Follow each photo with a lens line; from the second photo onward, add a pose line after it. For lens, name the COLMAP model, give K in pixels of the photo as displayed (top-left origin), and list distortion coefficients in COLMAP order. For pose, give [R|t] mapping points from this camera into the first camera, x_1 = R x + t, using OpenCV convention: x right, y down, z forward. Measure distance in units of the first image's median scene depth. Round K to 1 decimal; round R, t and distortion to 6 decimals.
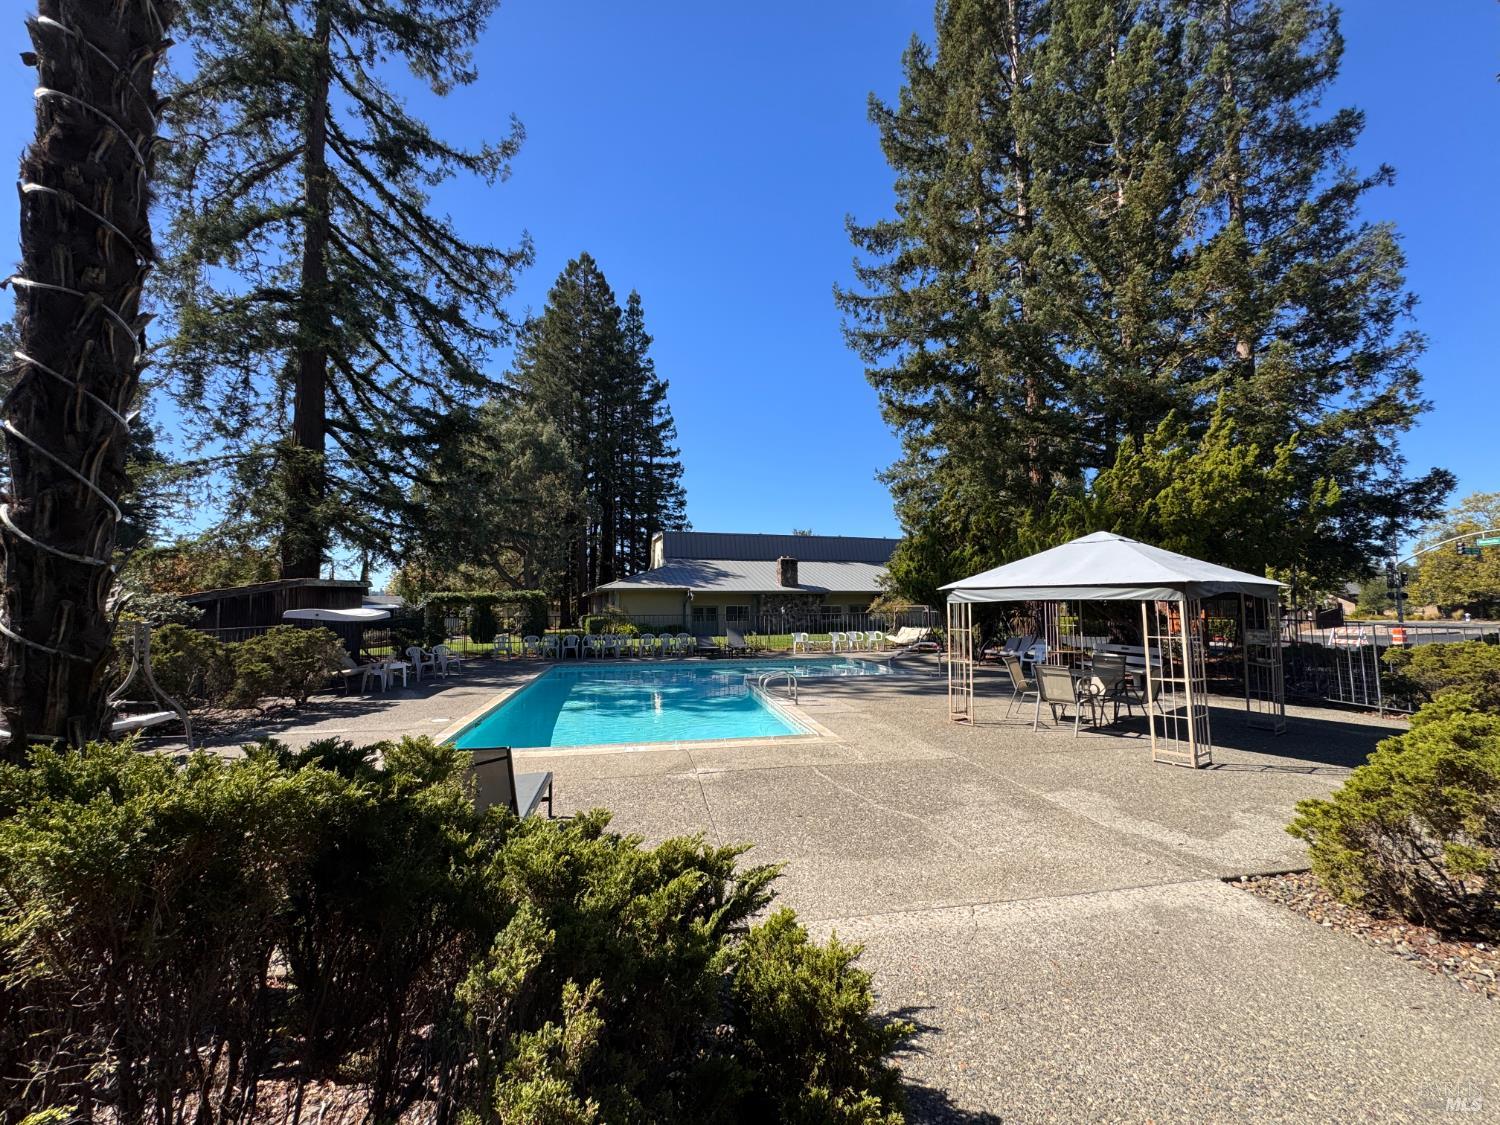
lens RADIAL K [[593.8, 0, 753.0], [0, 593.8, 555.3], [0, 0, 1]] dist [-0.004239, 0.000143]
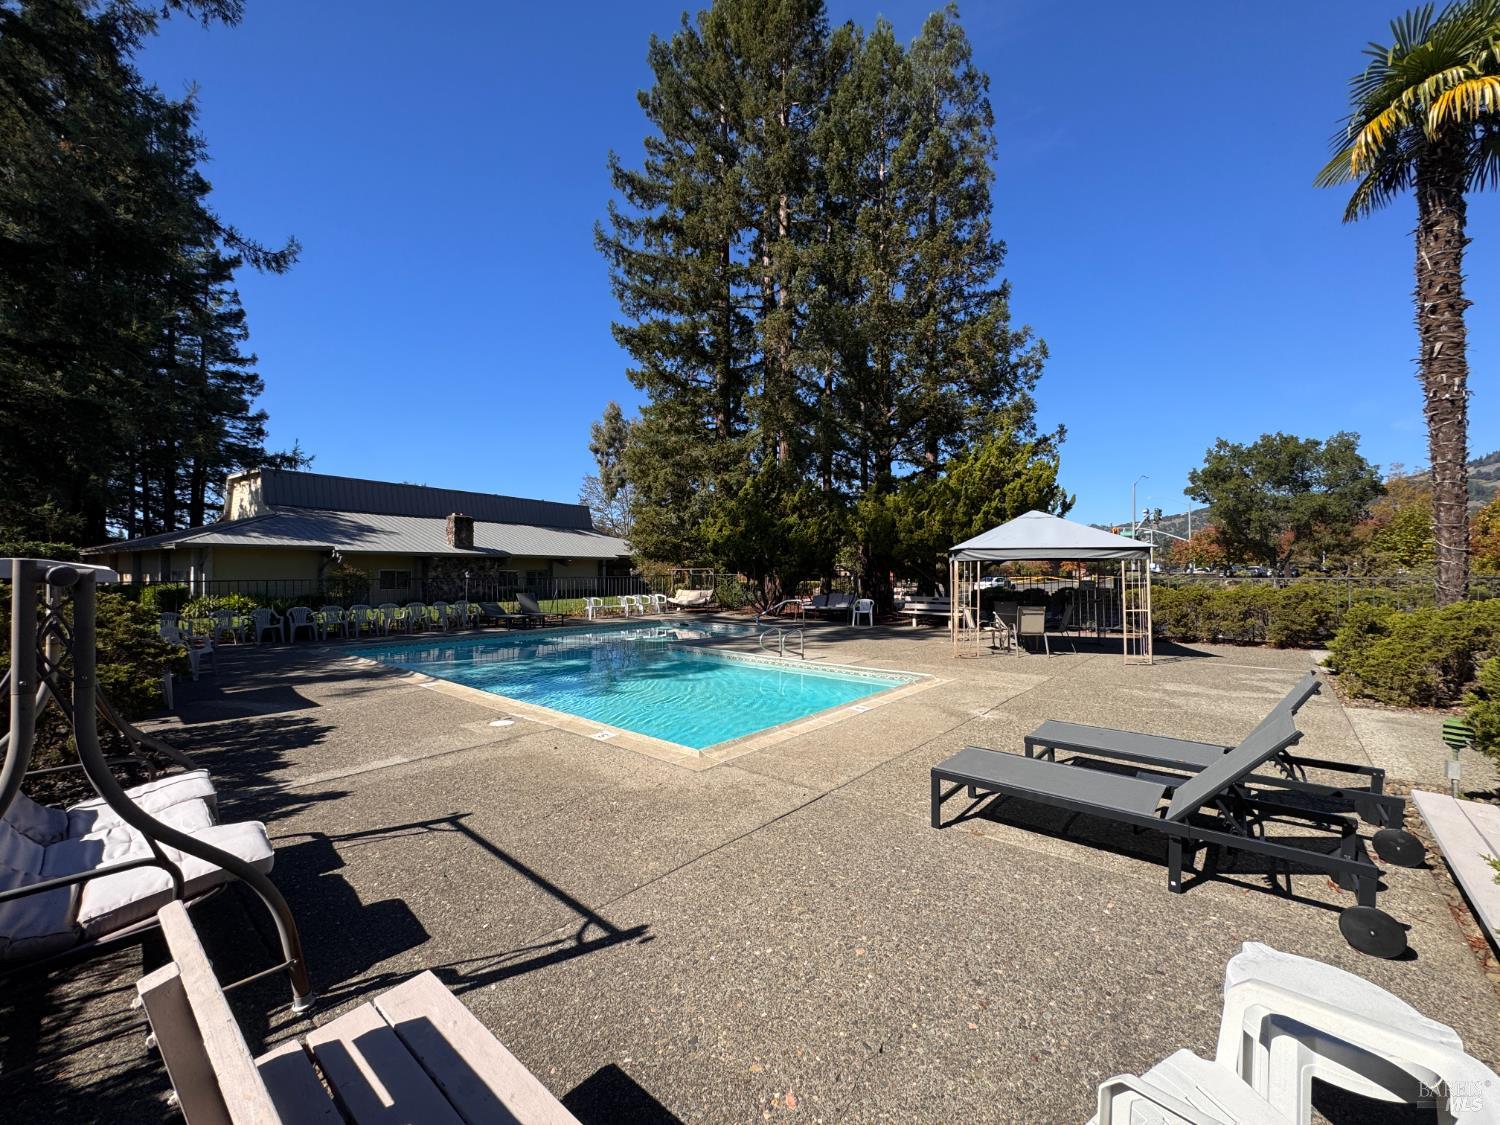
lens RADIAL K [[593.8, 0, 740.7], [0, 593.8, 551.8], [0, 0, 1]] dist [-0.004239, 0.000143]
pose [[0.777216, 0.026715, 0.628667, -0.321879], [-0.055252, 0.998137, 0.025891, 0.023776], [-0.626804, -0.054858, 0.777244, 0.146718]]
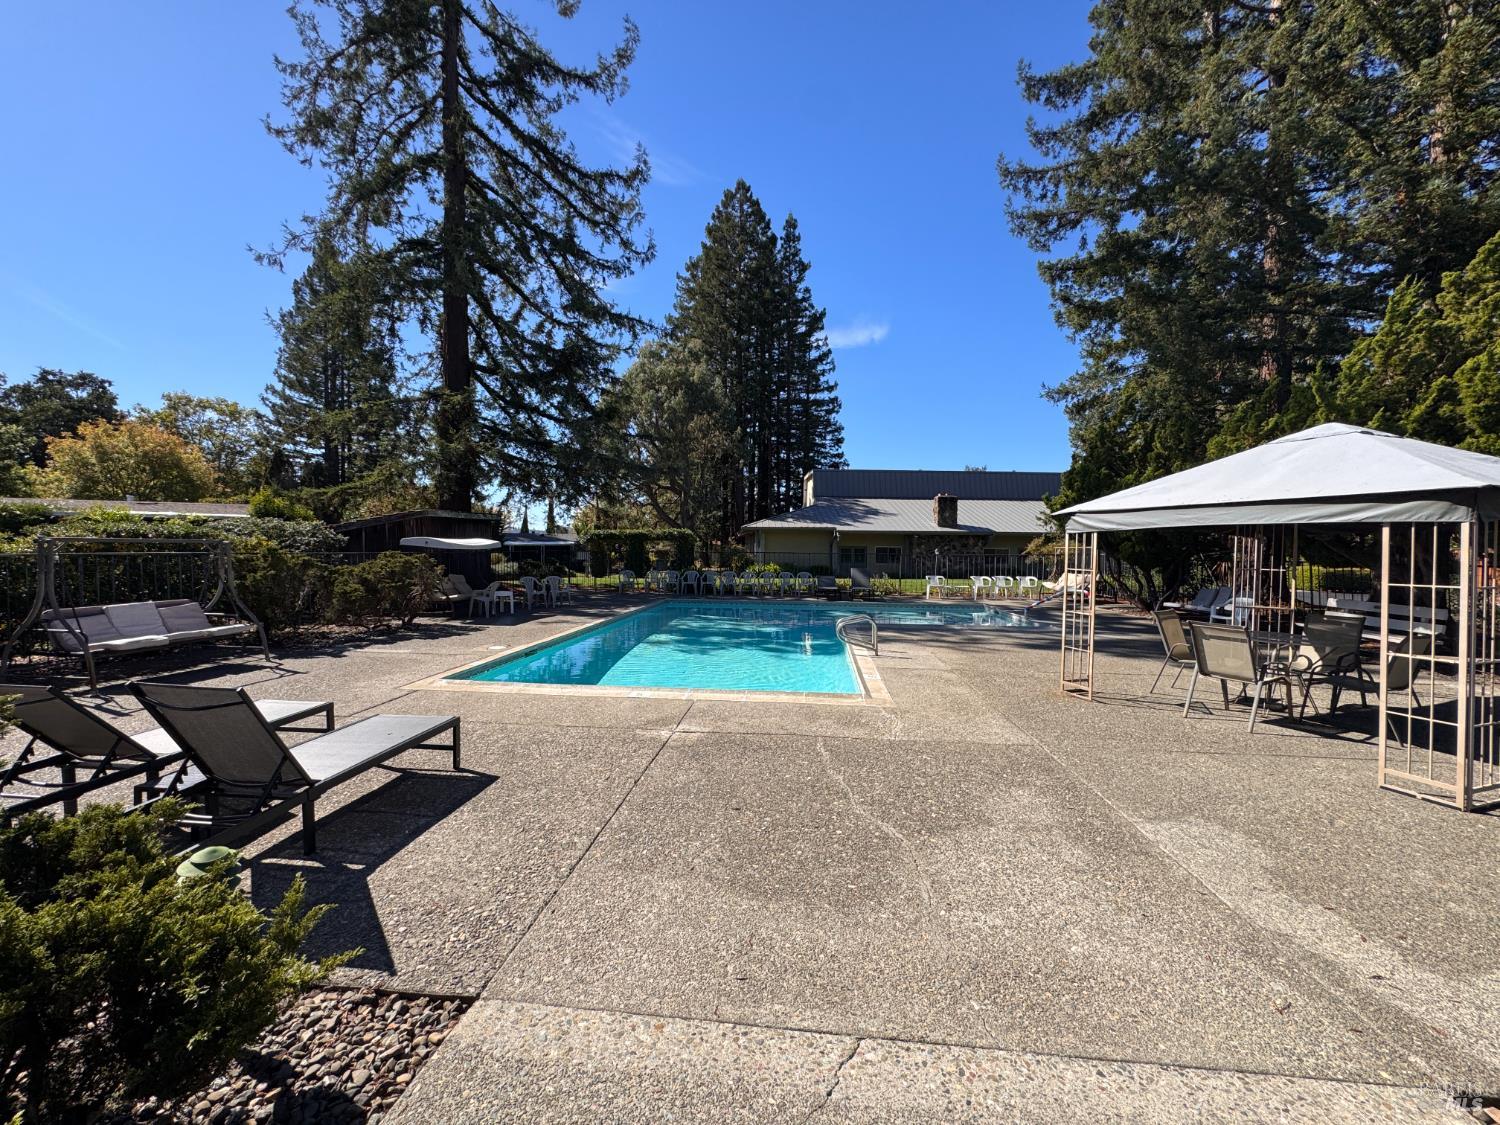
lens RADIAL K [[593.8, 0, 756.7], [0, 593.8, 559.4], [0, 0, 1]] dist [-0.004239, 0.000143]
pose [[0.959765, 0.021119, -0.280008, 0.070662], [0.007585, 0.994854, 0.101033, 0.015254], [0.280700, -0.099092, 0.954666, 0.082220]]
